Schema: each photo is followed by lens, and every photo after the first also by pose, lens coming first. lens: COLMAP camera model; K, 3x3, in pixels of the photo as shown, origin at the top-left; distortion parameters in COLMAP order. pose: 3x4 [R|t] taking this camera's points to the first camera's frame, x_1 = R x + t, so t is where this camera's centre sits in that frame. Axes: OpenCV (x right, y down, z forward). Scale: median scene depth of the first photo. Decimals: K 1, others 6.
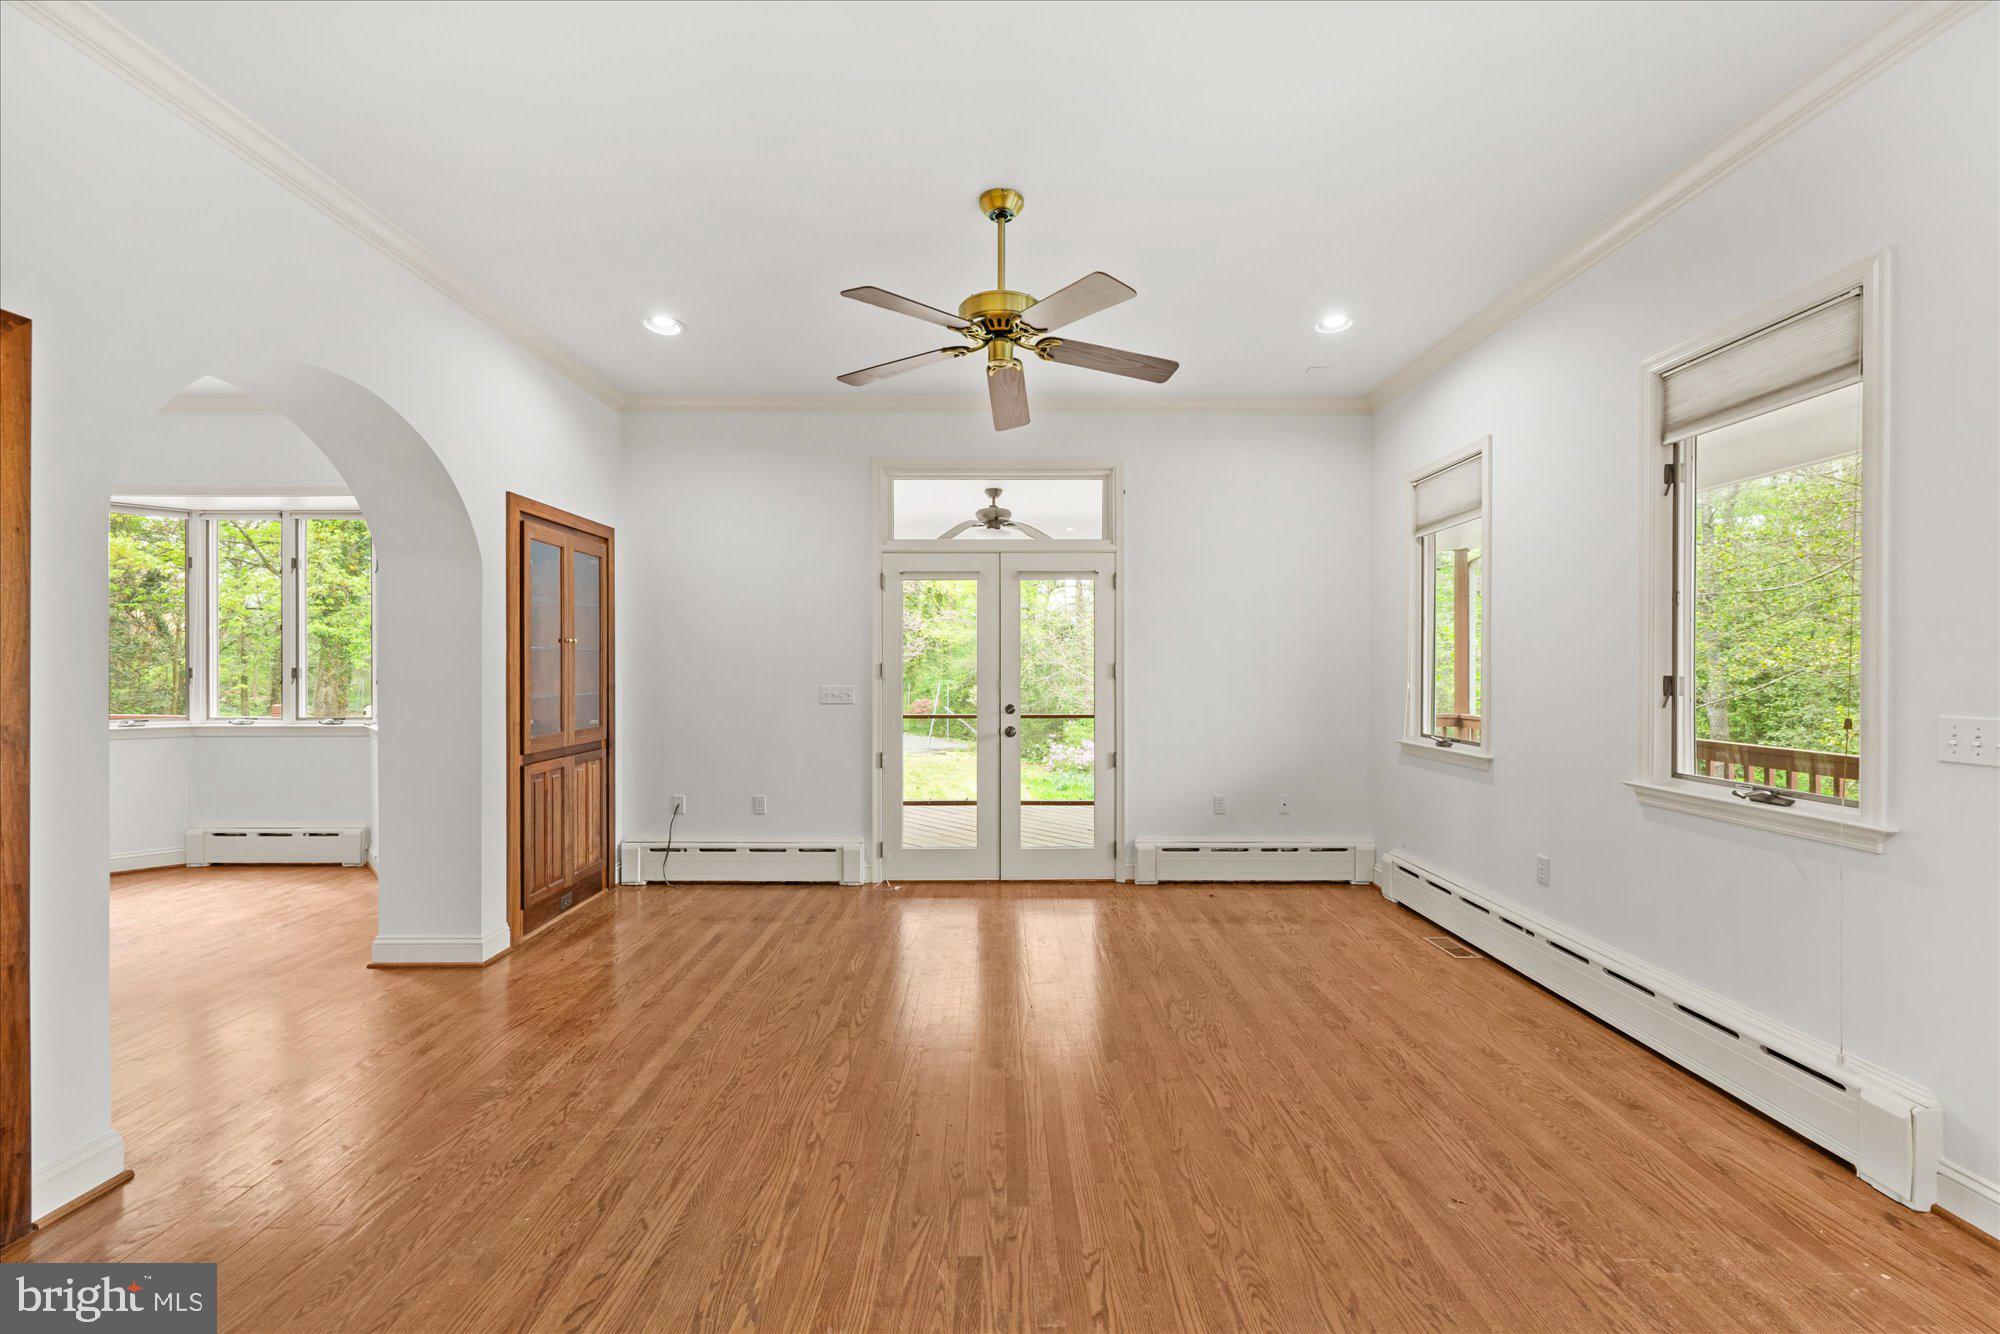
lens RADIAL K [[794.6, 0, 997.9], [0, 794.6, 666.1], [0, 0, 1]] dist [-0.001448, 0.001145]
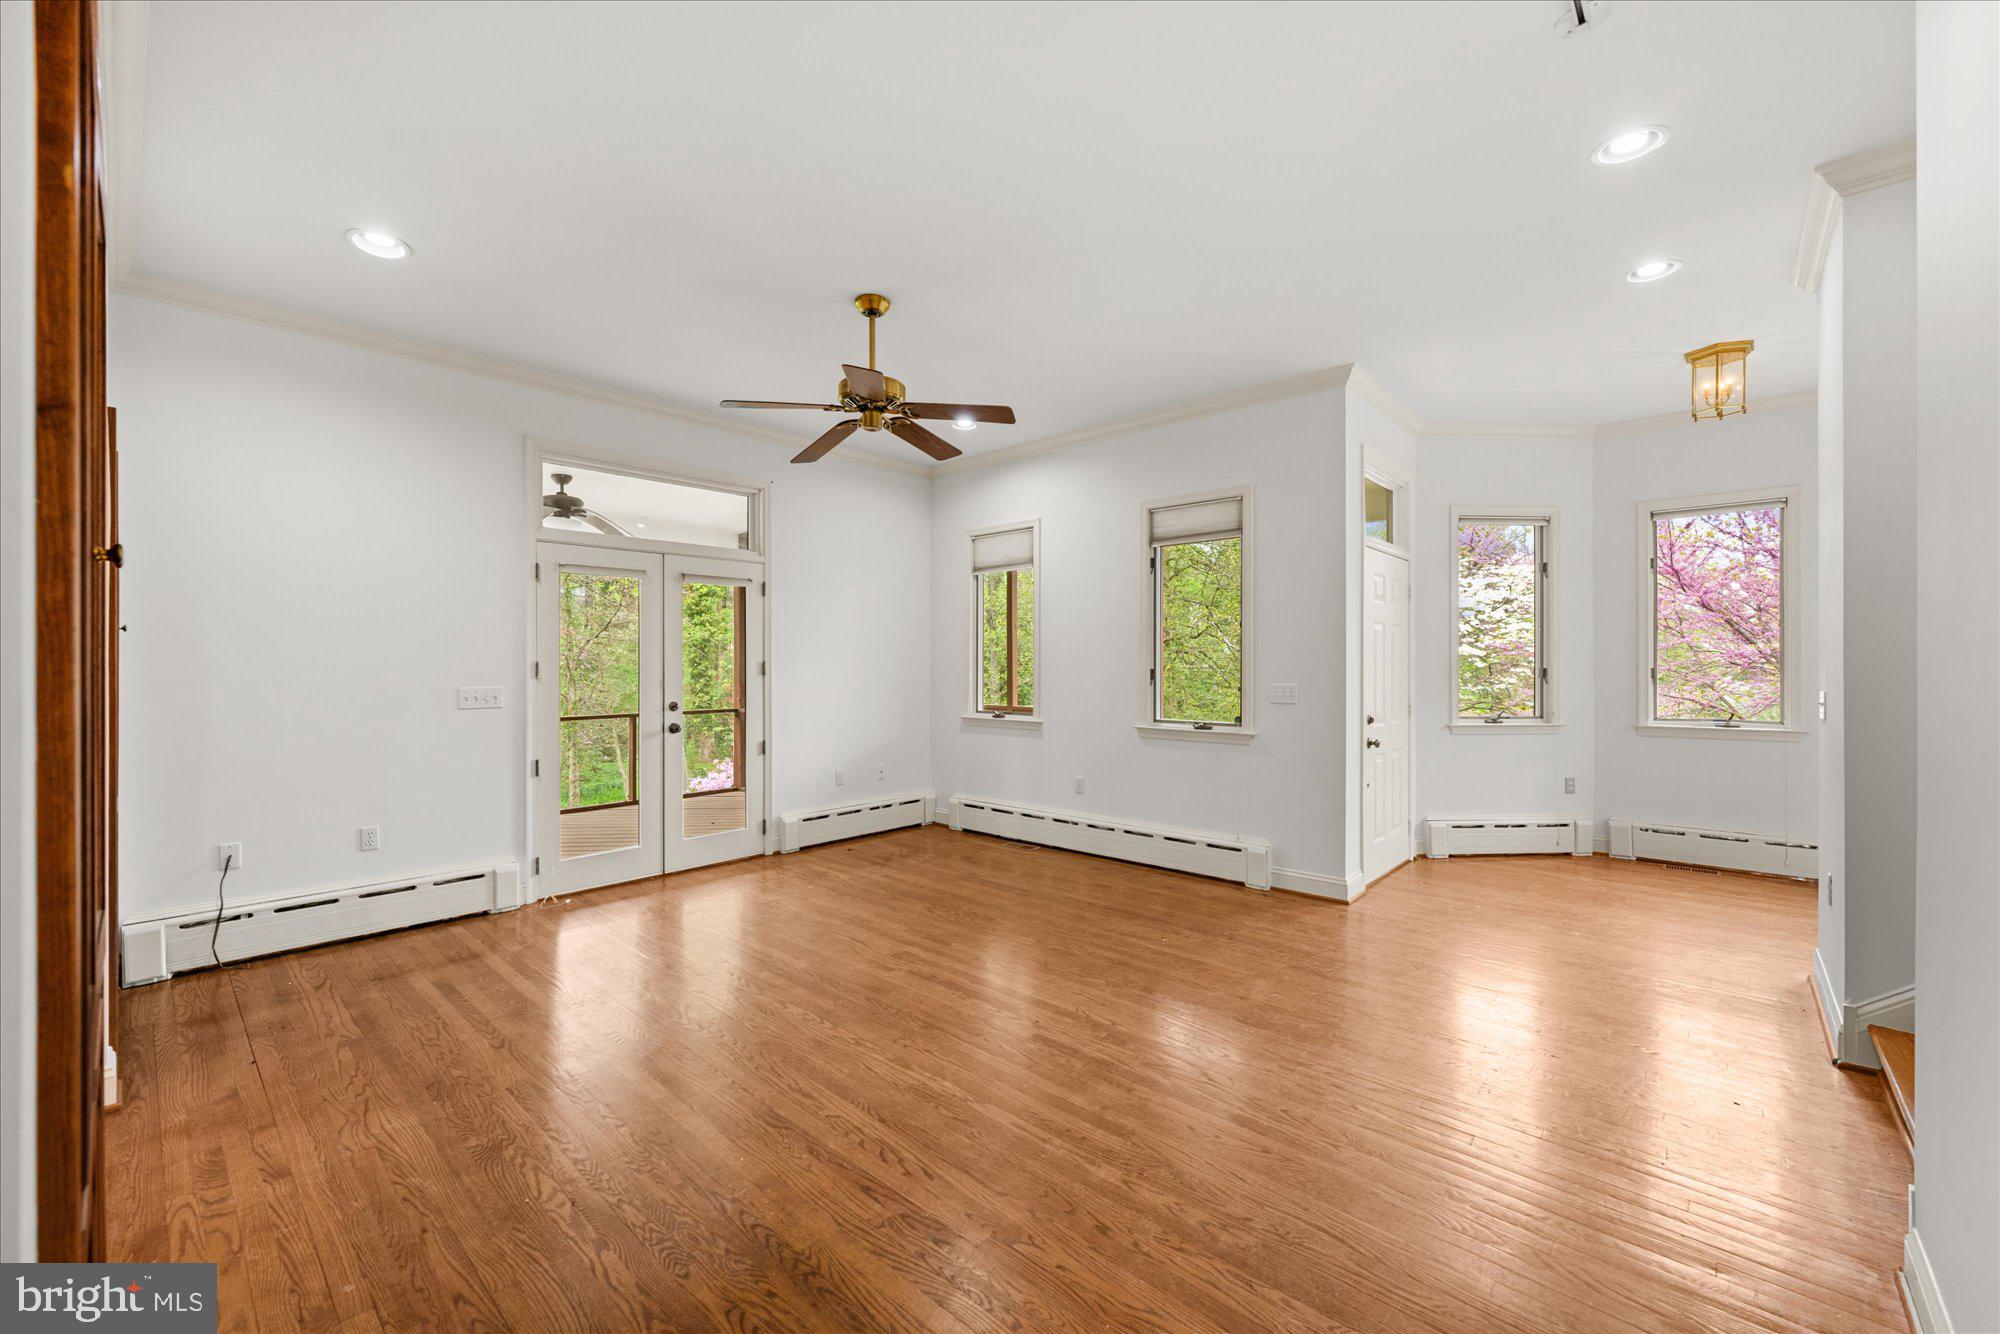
lens RADIAL K [[794.6, 0, 995.9], [0, 794.6, 667.8], [0, 0, 1]] dist [-0.001448, 0.001145]
pose [[0.677596, -0.005191, 0.735416, -0.466293], [0.001473, 0.999983, 0.005701, -0.001219], [-0.735433, -0.002780, 0.677592, -0.008881]]
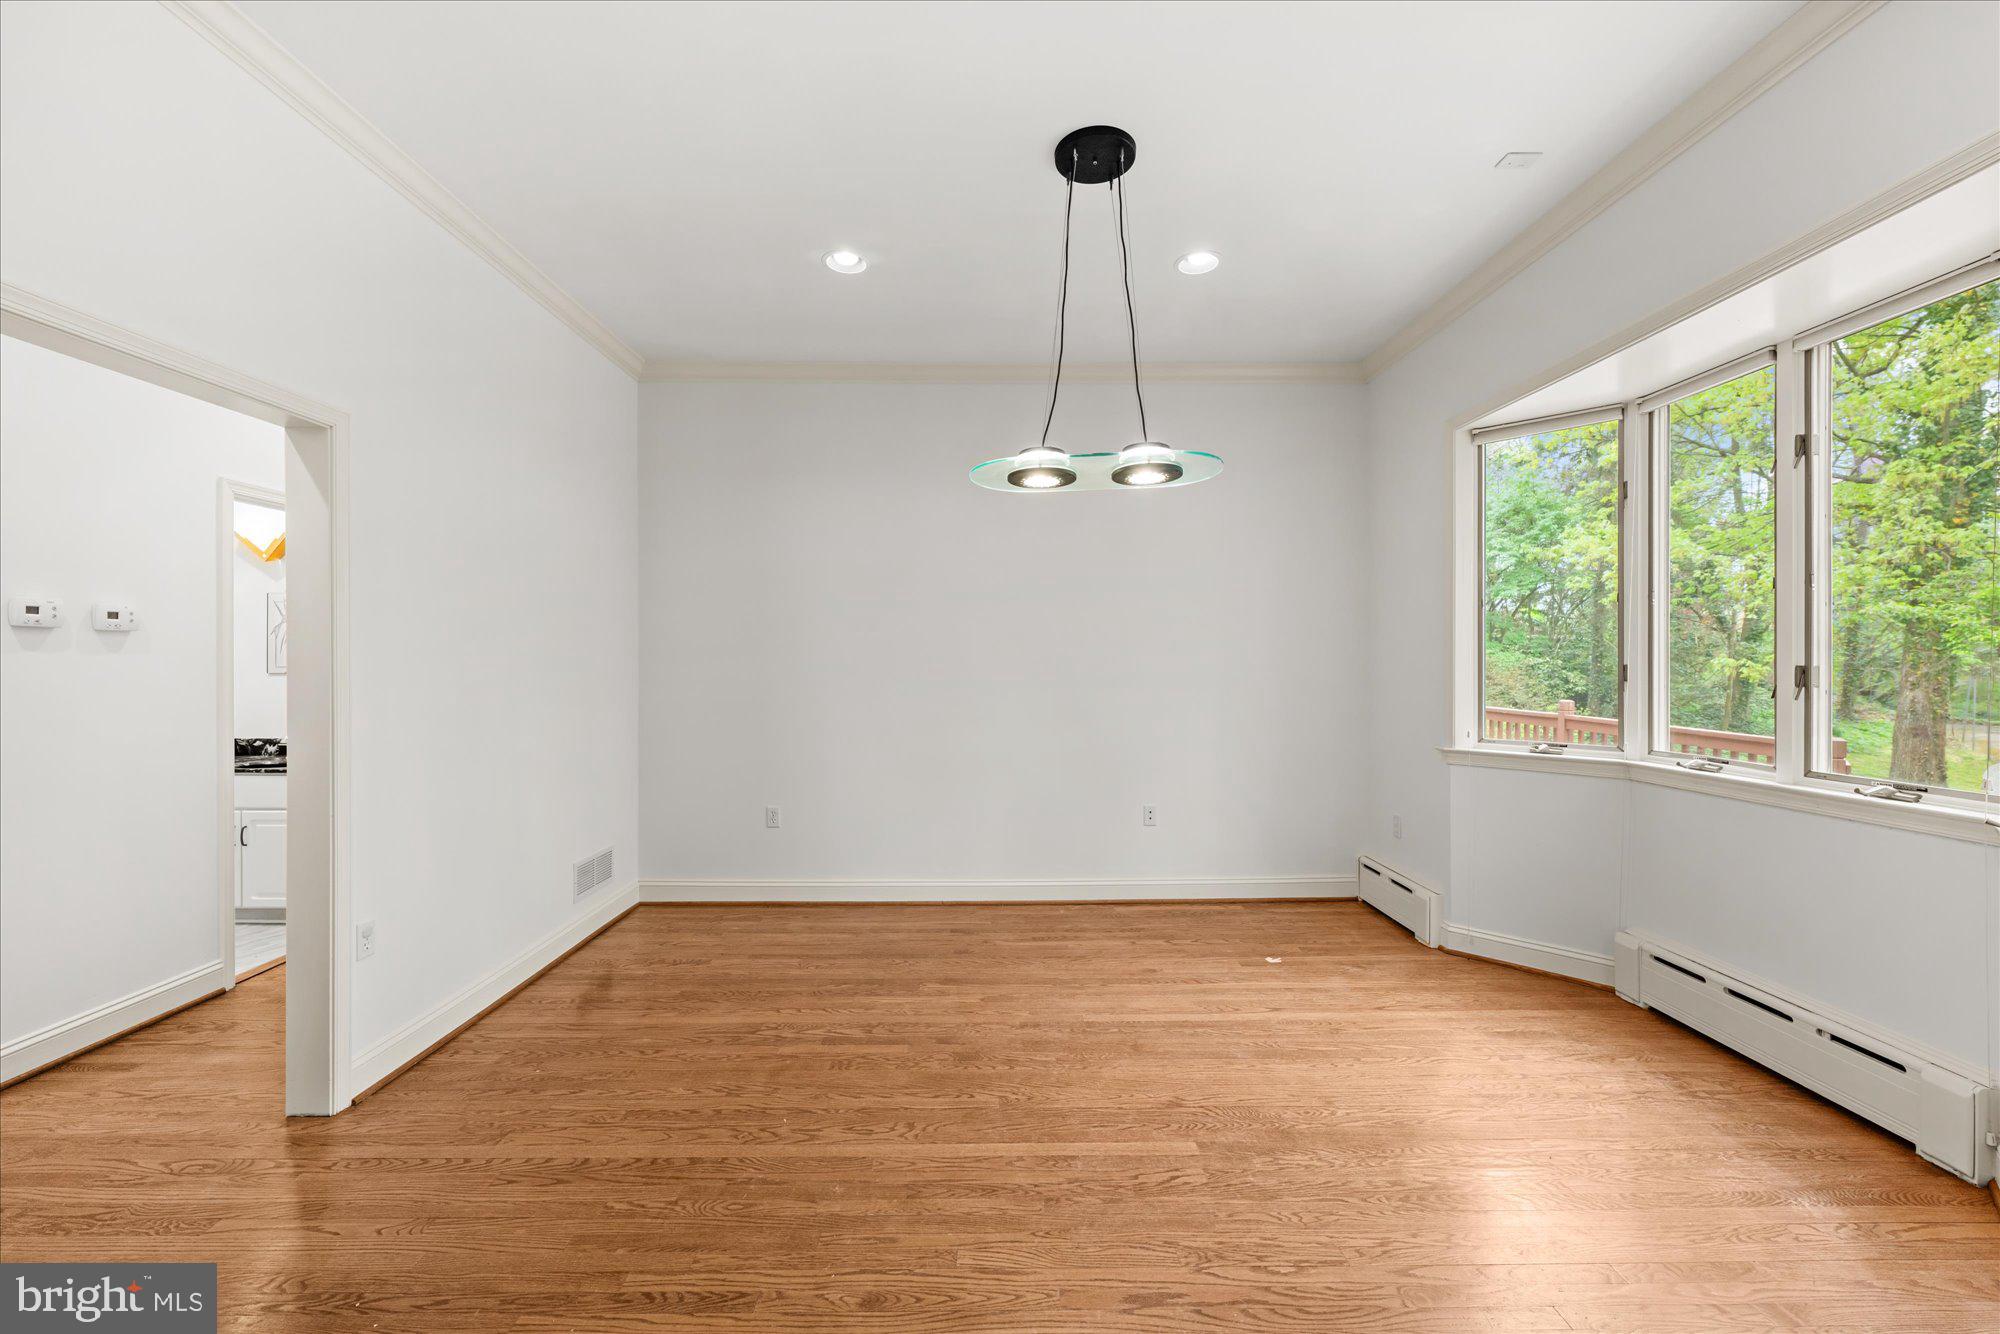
lens RADIAL K [[794.6, 0, 1001.9], [0, 794.6, 661.0], [0, 0, 1]] dist [-0.001448, 0.001145]
pose [[0.011564, 0.000320, -0.999933, -0.461755], [-0.001592, 0.999999, 0.000302, -0.000052], [0.999932, 0.001588, 0.011565, 0.574169]]
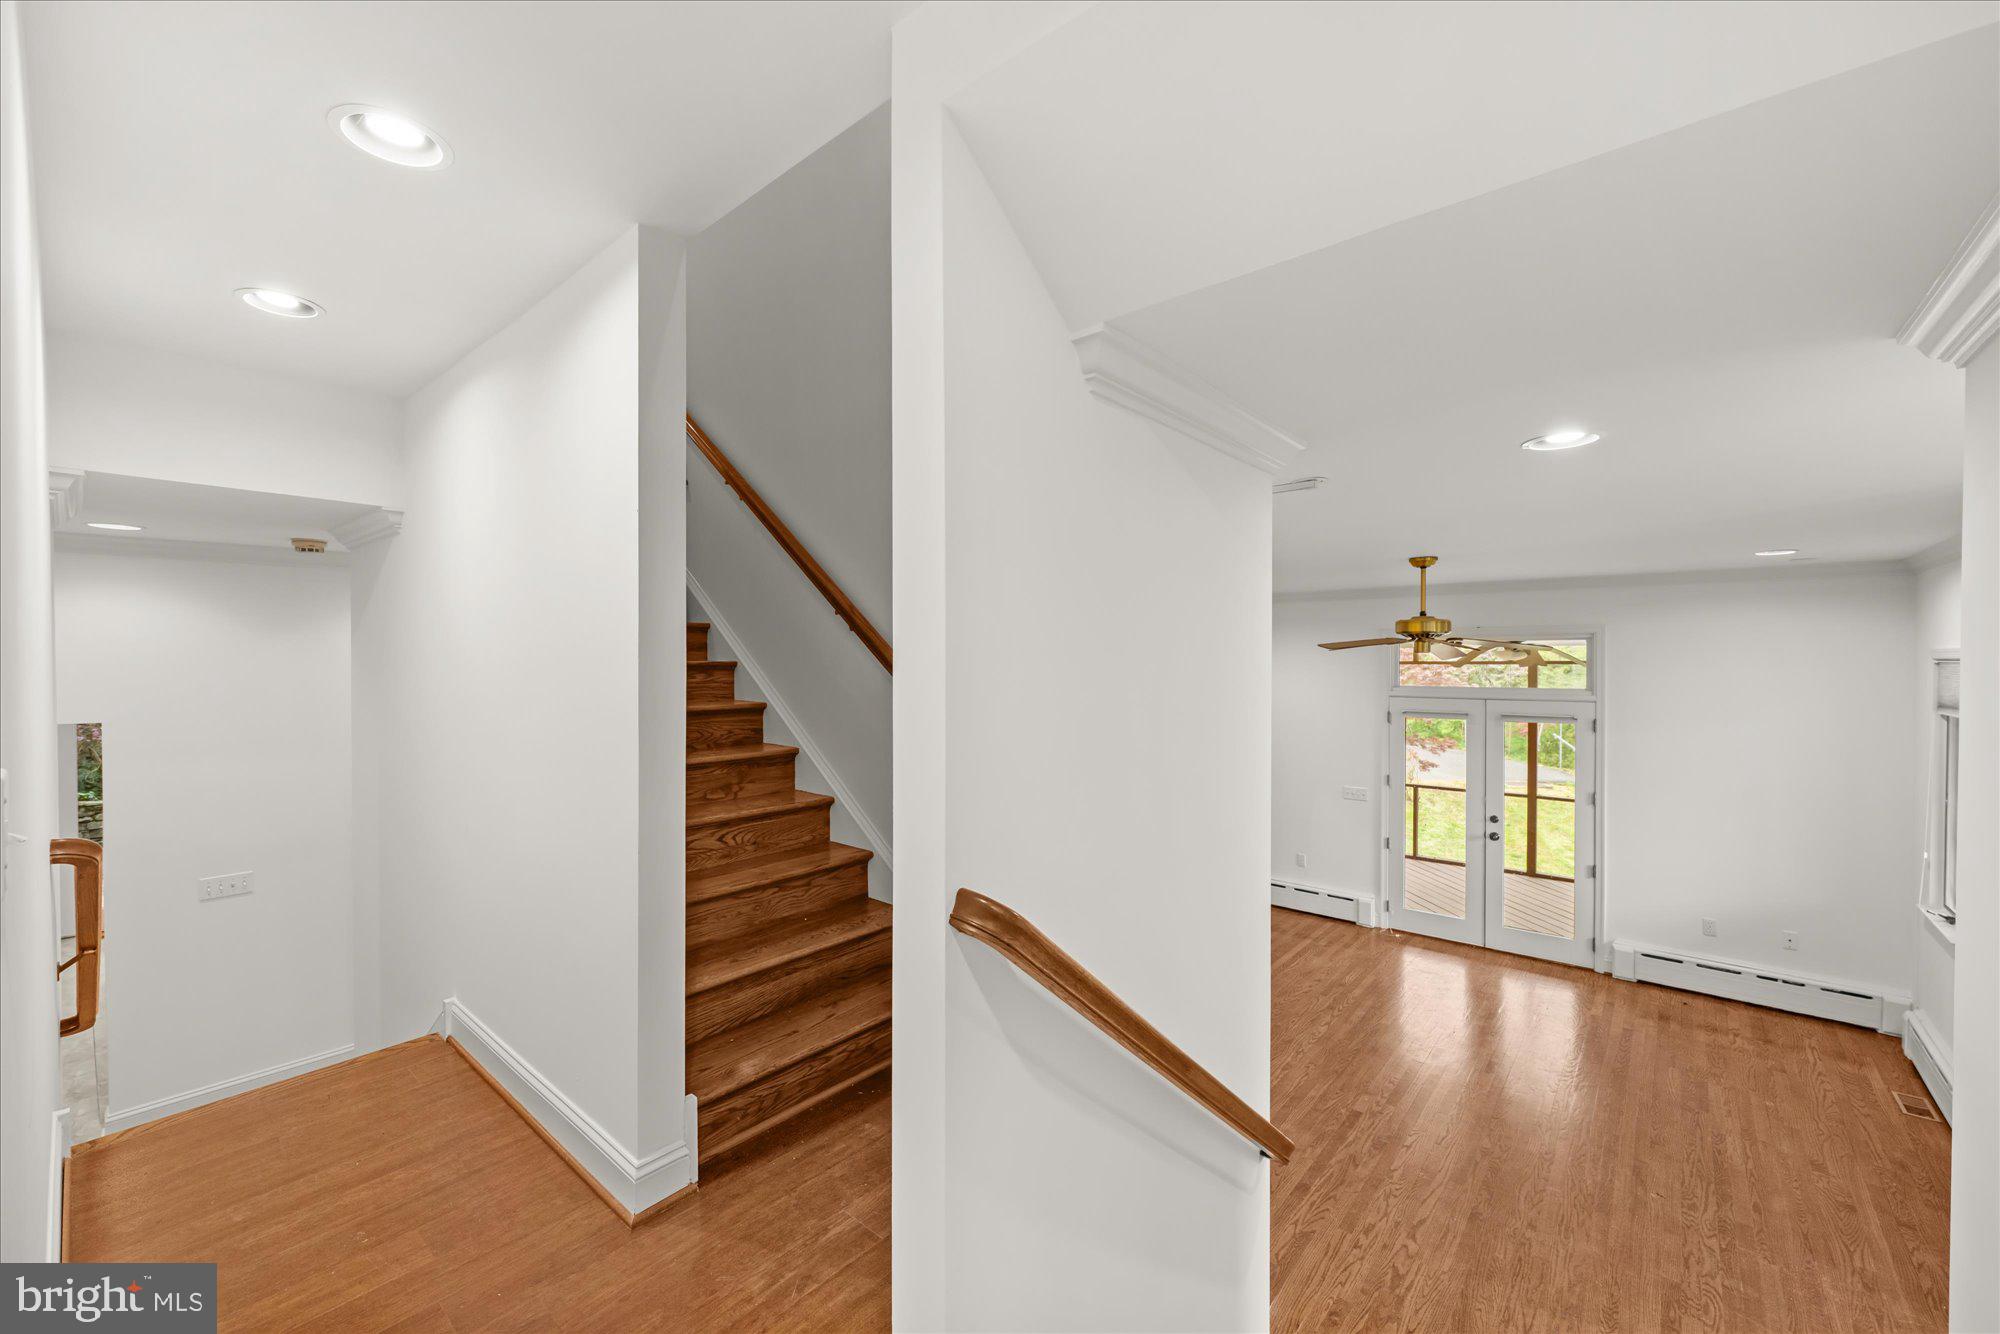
lens RADIAL K [[794.6, 0, 991.4], [0, 794.6, 665.4], [0, 0, 1]] dist [-0.001448, 0.001145]
pose [[0.756537, 0.006481, -0.653919, 0.246205], [0.002303, 0.999918, 0.012575, -0.220373], [0.653947, -0.011020, 0.756460, -0.537859]]
